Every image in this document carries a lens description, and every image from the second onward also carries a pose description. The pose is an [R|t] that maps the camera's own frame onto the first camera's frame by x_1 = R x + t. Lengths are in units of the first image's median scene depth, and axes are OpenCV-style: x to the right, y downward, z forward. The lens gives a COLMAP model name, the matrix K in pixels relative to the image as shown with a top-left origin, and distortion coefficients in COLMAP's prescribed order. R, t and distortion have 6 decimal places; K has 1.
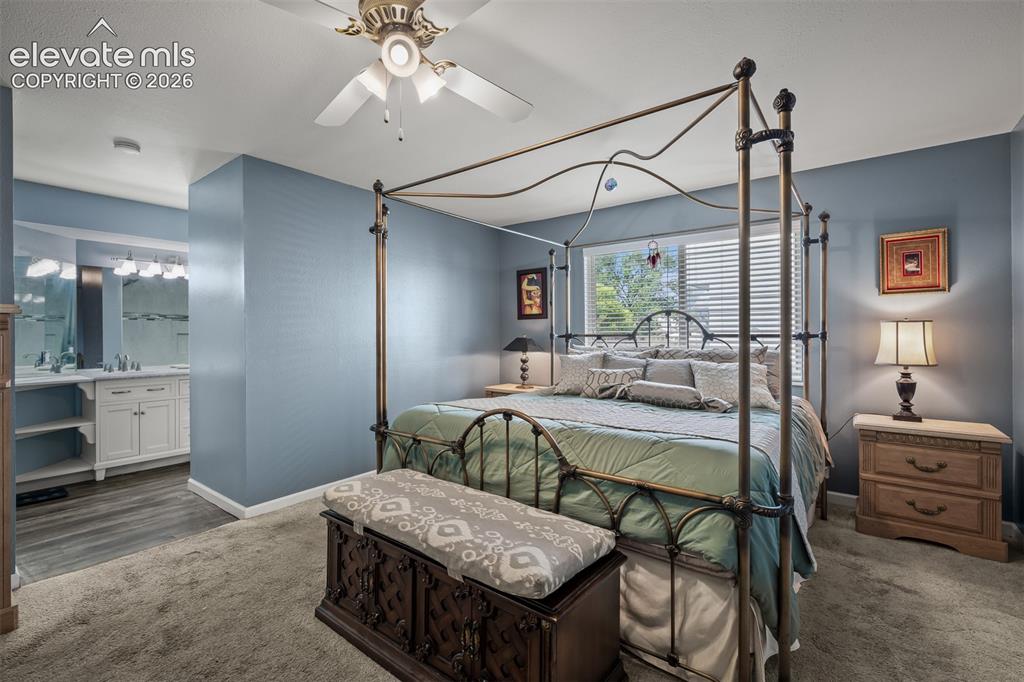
lens RADIAL K [[455.7, 0, 512.9], [0, 455.7, 333.6], [0, 0, 1]] dist [-0.002669, -0.000227]
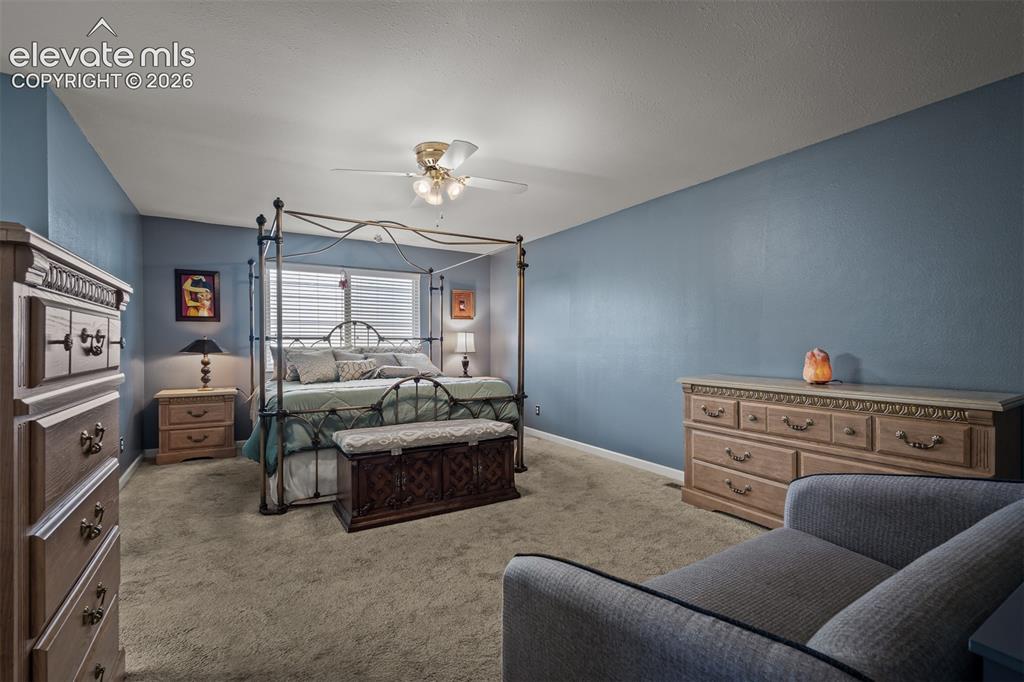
lens RADIAL K [[450.3, 0, 512.0], [0, 450.3, 341.0], [0, 0, 1]] dist [0.000084, 0.000008]
pose [[0.357588, 0.008658, 0.933839, -0.970819], [0.000838, 0.999954, -0.009592, 0.031791], [-0.933879, 0.004213, 0.357564, 0.030901]]
